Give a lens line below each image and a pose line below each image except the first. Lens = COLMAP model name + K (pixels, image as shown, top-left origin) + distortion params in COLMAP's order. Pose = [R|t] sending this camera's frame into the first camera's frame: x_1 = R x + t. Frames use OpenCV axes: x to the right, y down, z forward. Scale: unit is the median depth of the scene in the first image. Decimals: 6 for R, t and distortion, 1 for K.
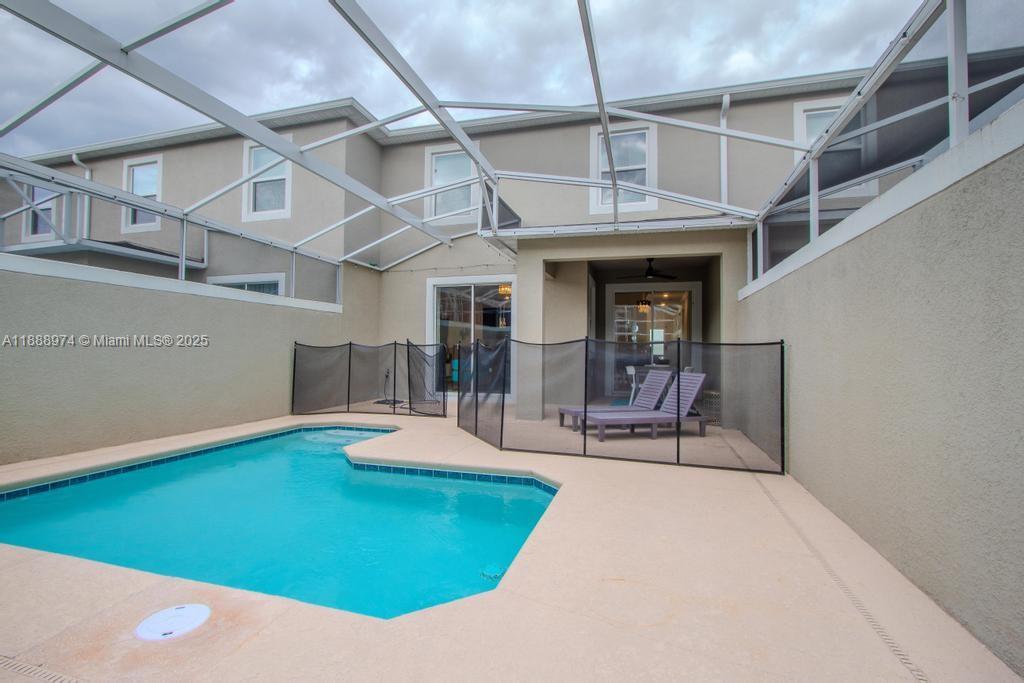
lens RADIAL K [[481.0, 0, 504.1], [0, 481.0, 339.6], [0, 0, 1]] dist [-0.016955, 0.001335]
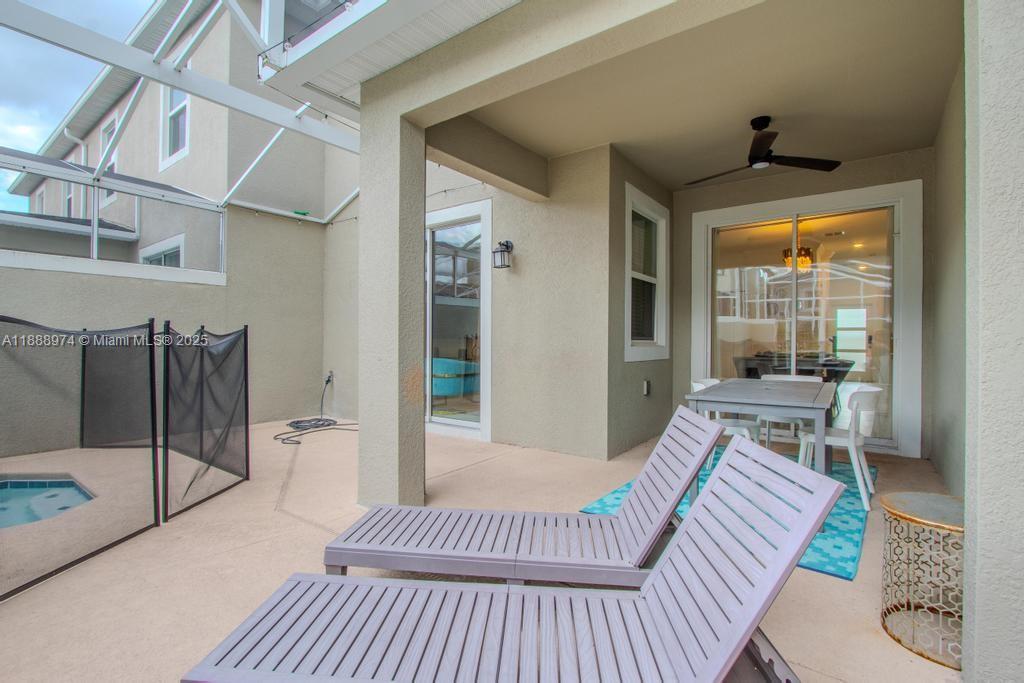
lens RADIAL K [[481.0, 0, 504.1], [0, 481.0, 339.6], [0, 0, 1]] dist [-0.016955, 0.001335]
pose [[0.932726, -0.002886, -0.360575, 0.236702], [0.008743, 0.999855, 0.014615, 0.011142], [0.360481, -0.016784, 0.932616, 0.514370]]
